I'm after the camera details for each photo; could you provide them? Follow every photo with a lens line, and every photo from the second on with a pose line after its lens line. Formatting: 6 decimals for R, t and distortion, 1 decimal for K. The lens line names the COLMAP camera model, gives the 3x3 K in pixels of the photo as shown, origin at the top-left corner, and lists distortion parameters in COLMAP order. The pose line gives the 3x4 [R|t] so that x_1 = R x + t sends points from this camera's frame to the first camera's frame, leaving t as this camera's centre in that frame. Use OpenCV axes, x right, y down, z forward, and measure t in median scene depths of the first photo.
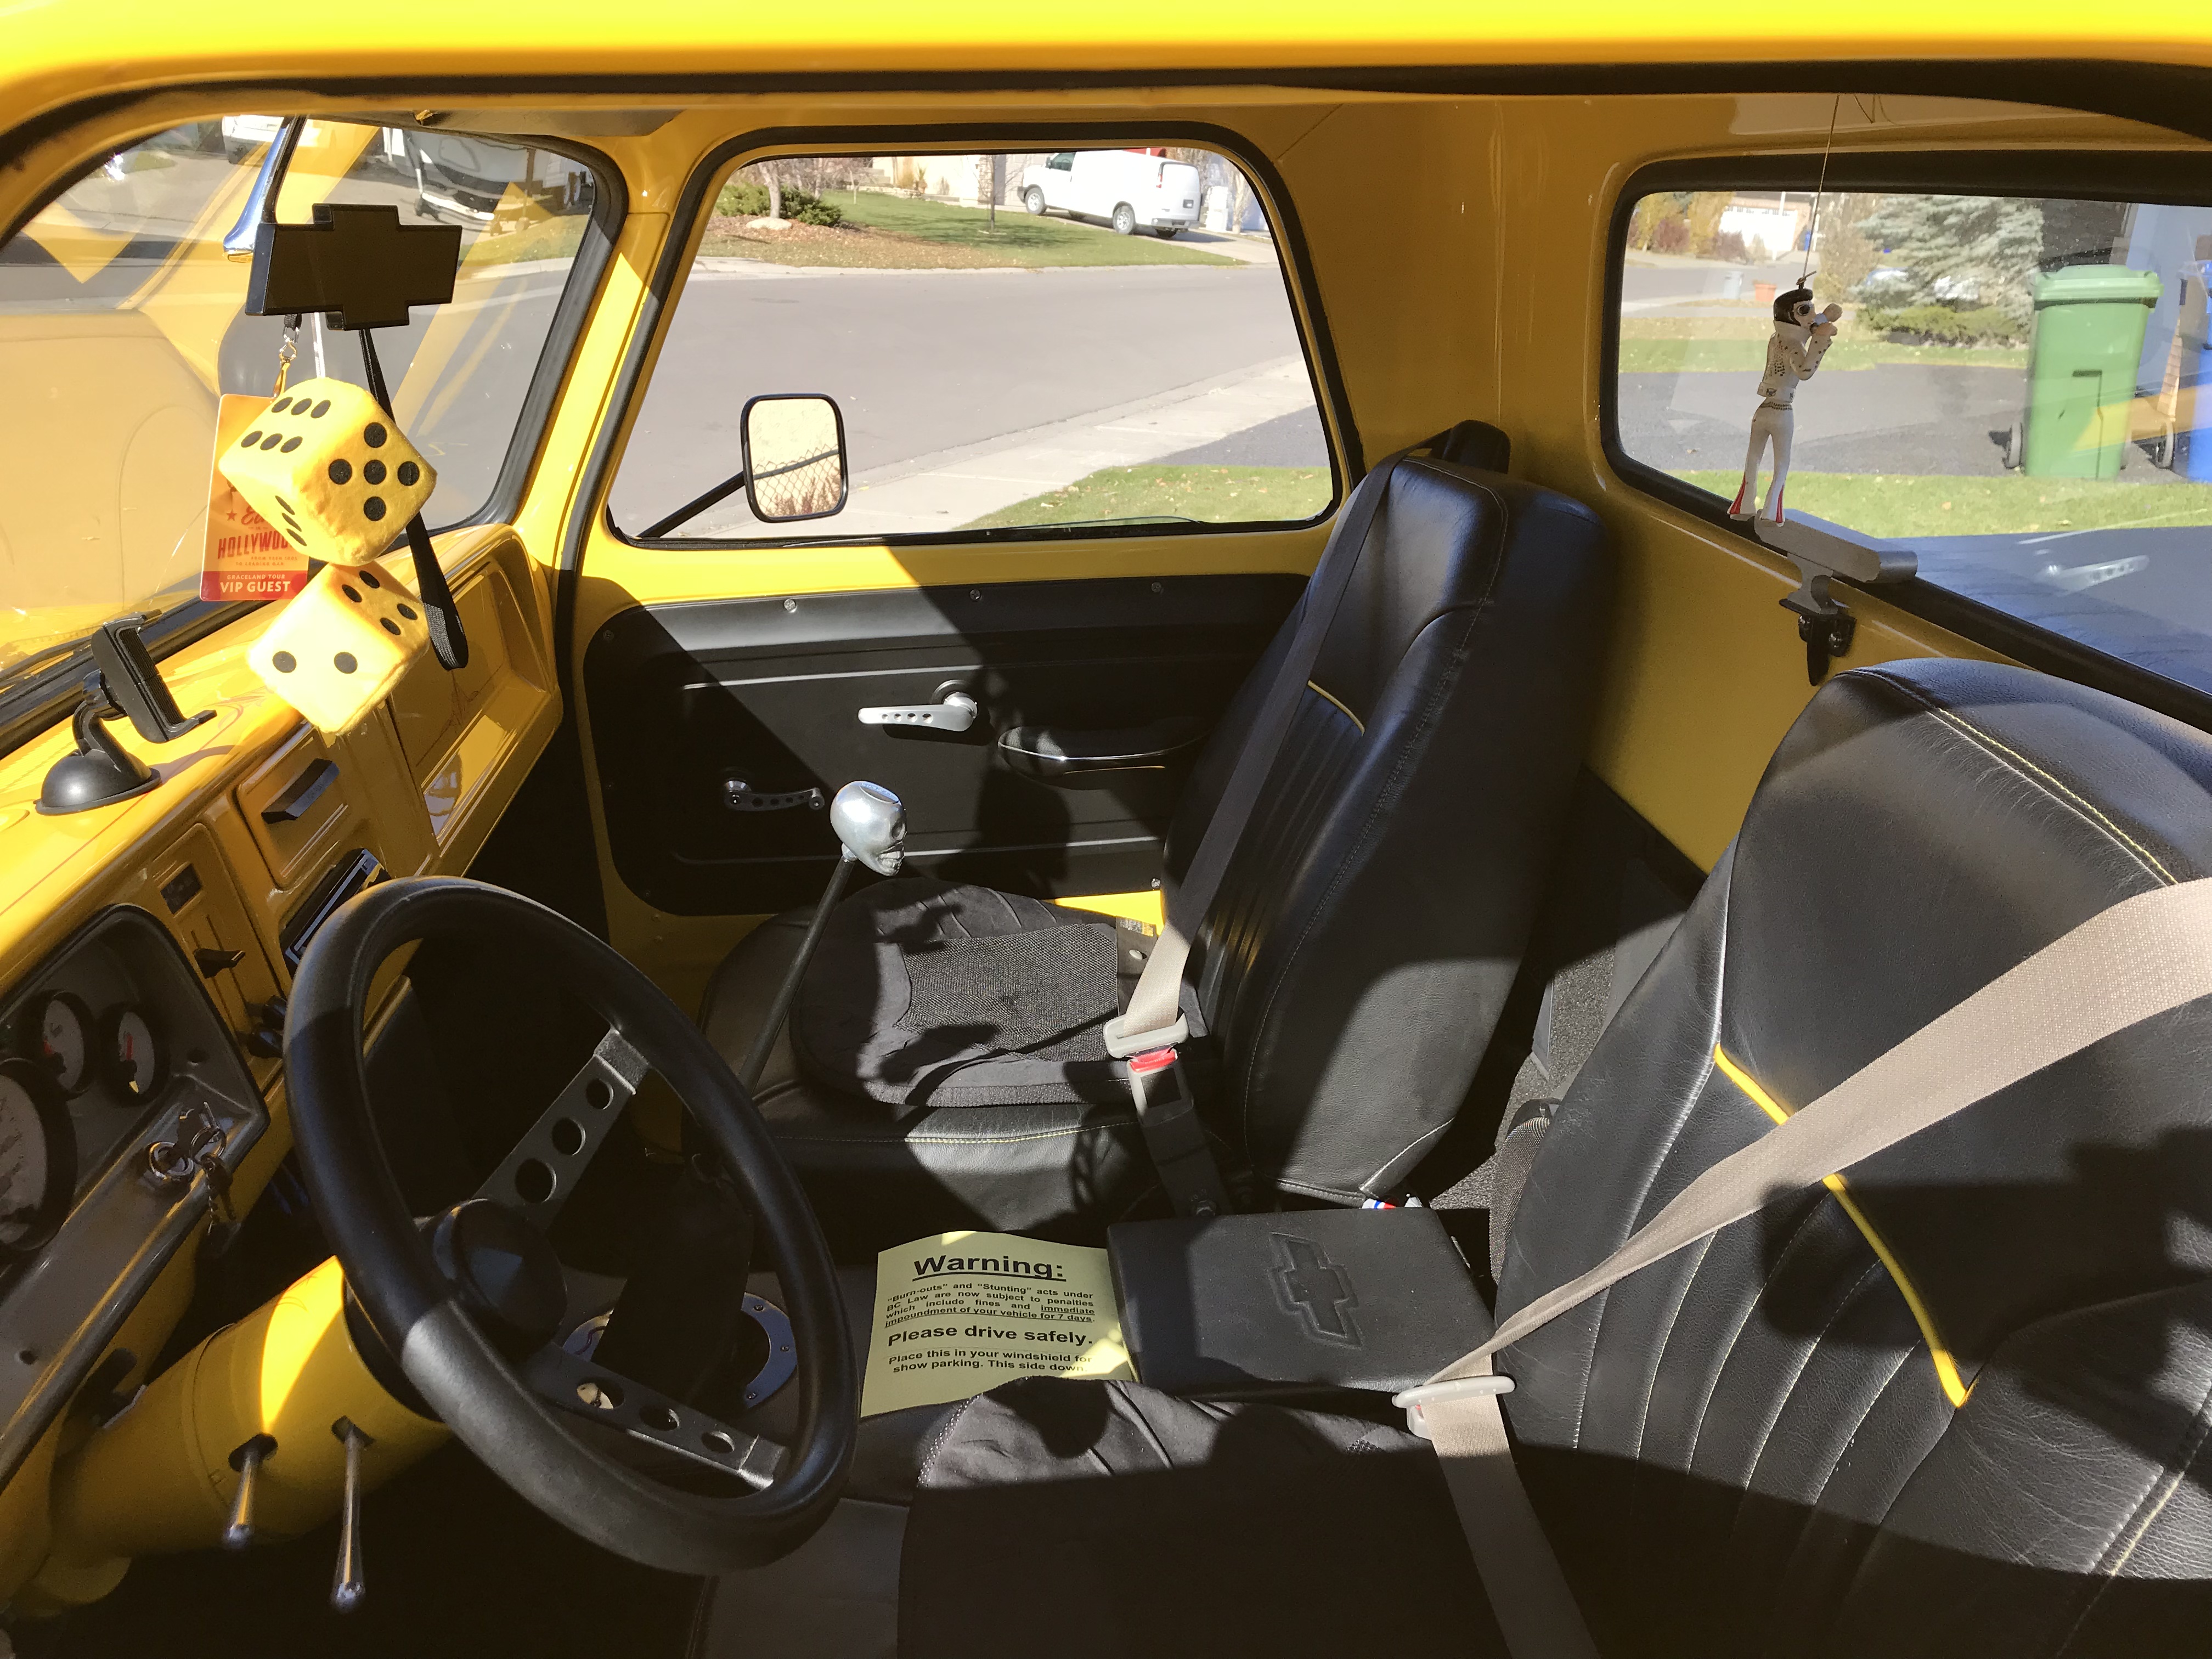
lens RADIAL K [[1804.5, 0, 1105.5], [0, 1804.5, 830.3], [0, 0, 1]] dist [0.009792, 0.001471]
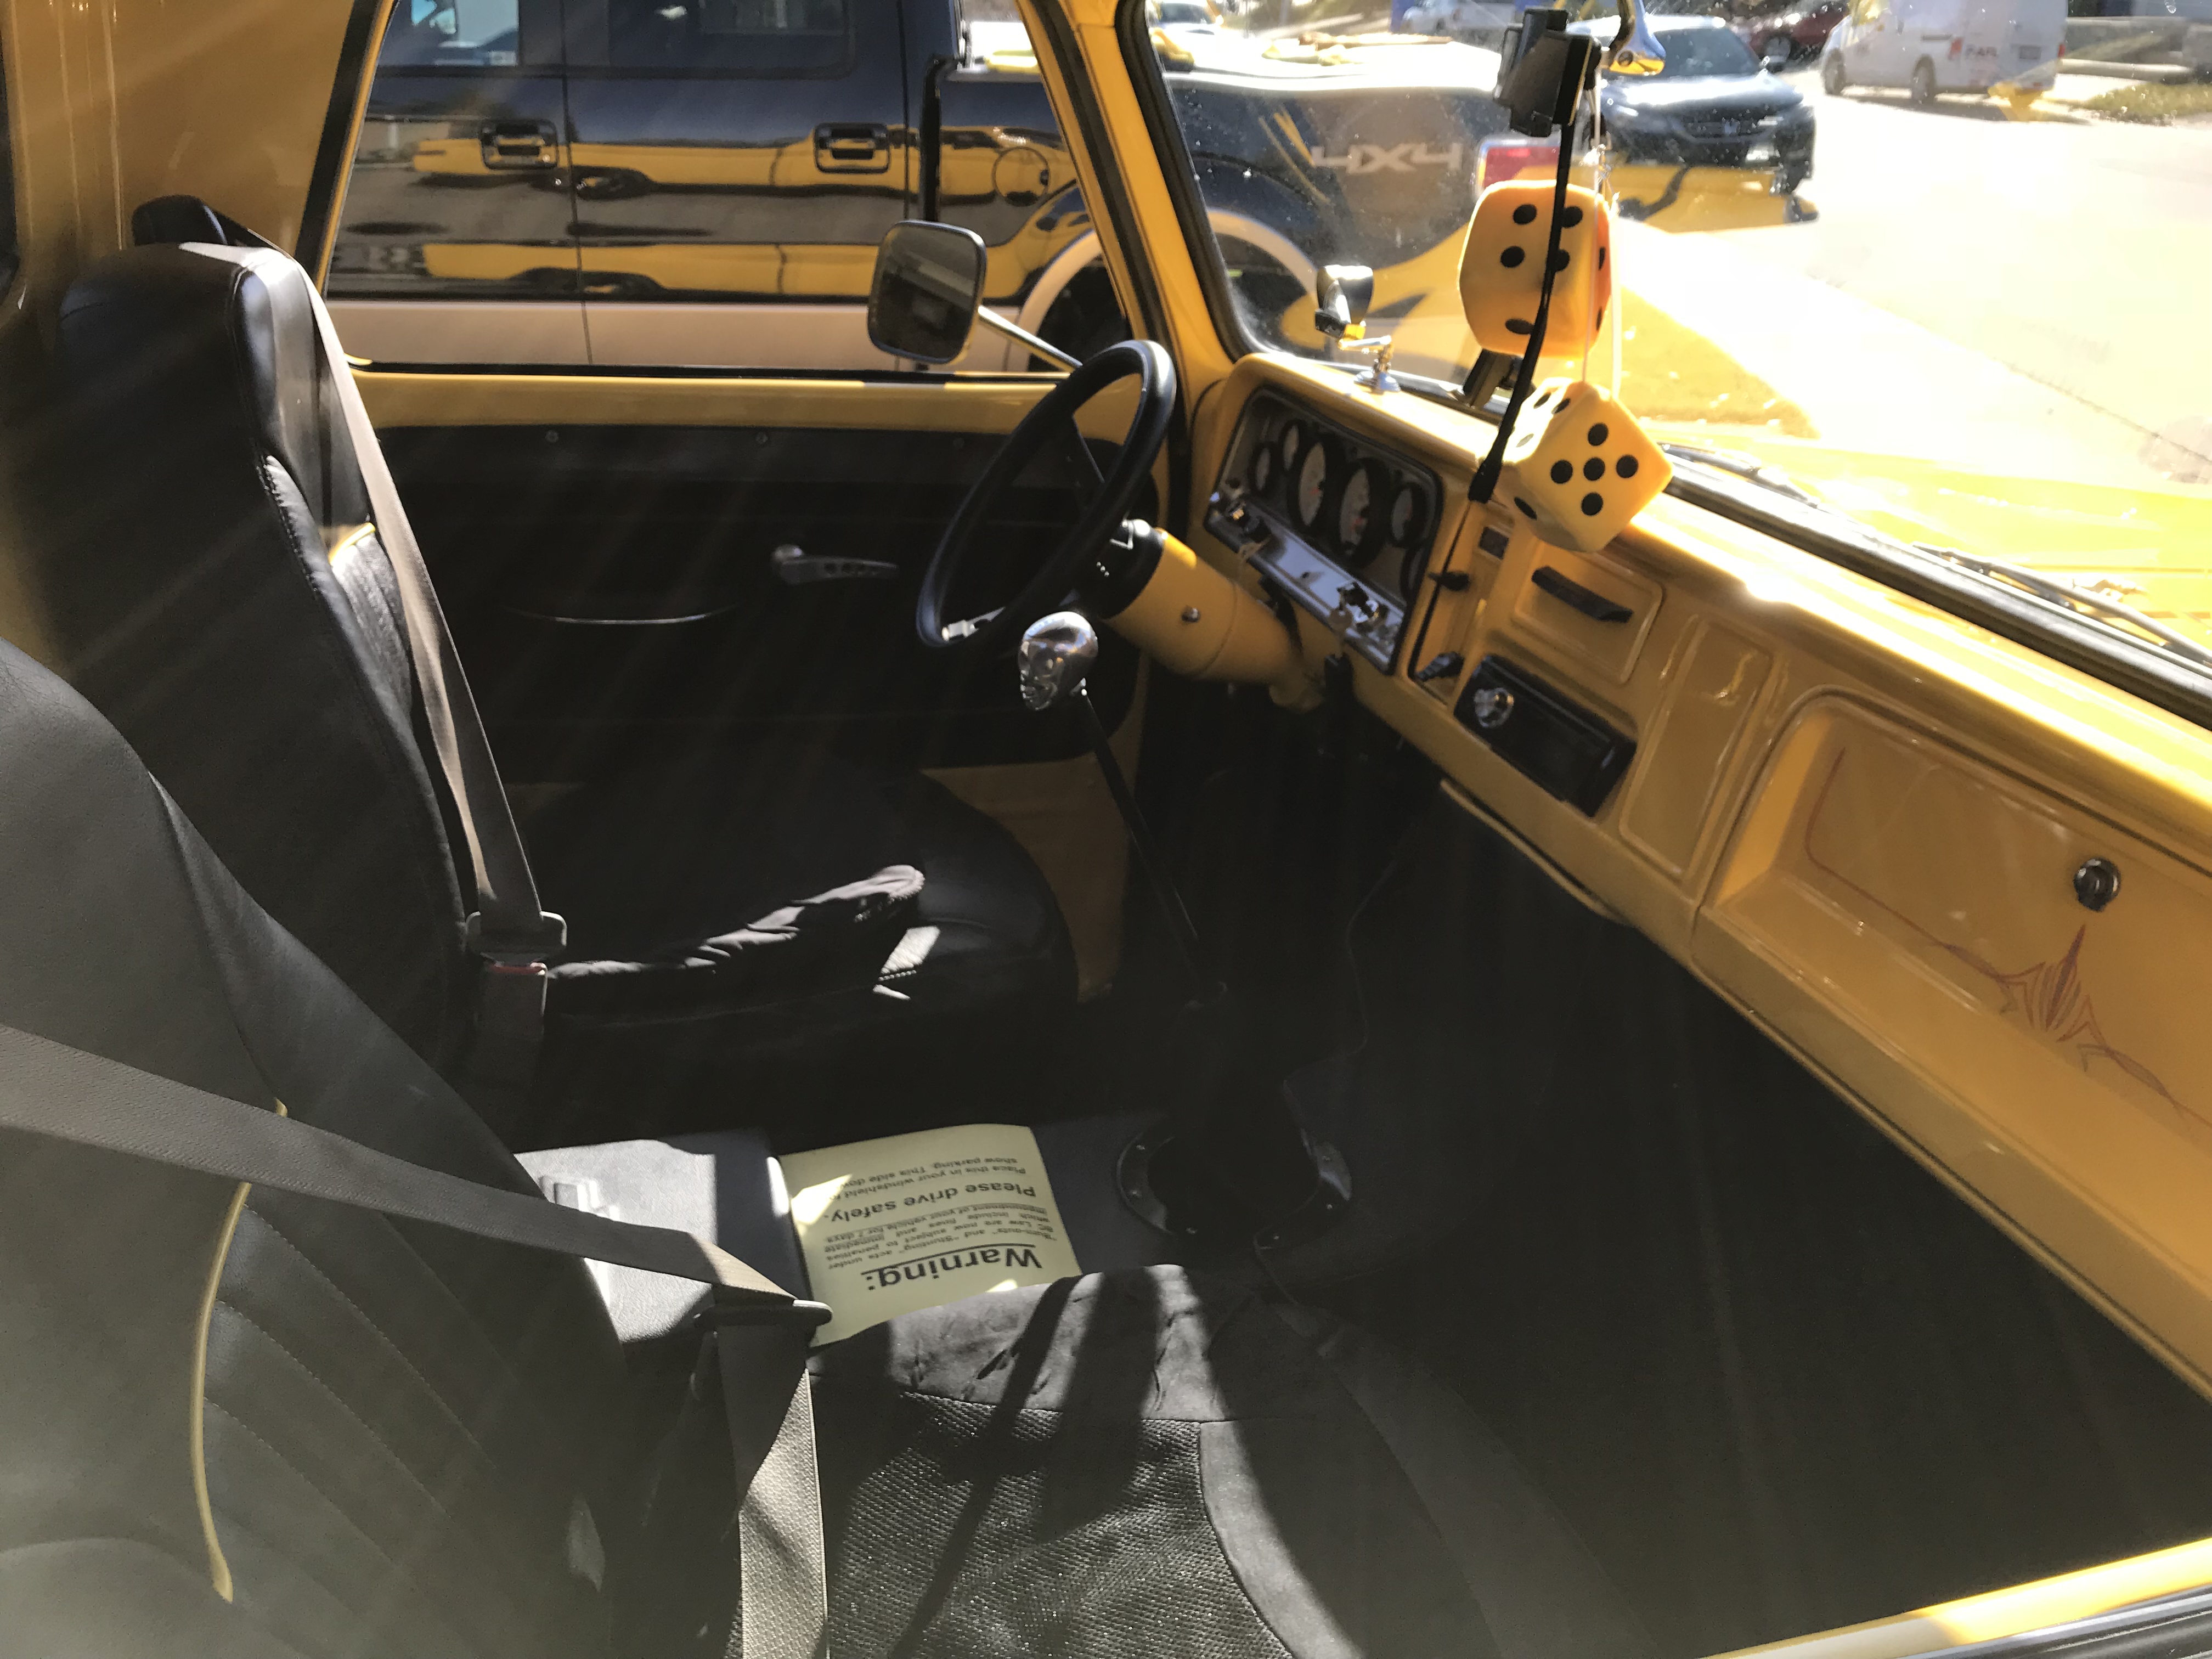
lens RADIAL K [[1804.5, 0, 1106.4], [0, 1804.5, 829.5], [0, 0, 1]] dist [0.009792, 0.001471]
pose [[-0.980050, 0.022765, -0.197445, 0.029167], [-0.121801, 0.716228, 0.687155, -0.519164], [0.157059, 0.697495, -0.699166, 1.514338]]
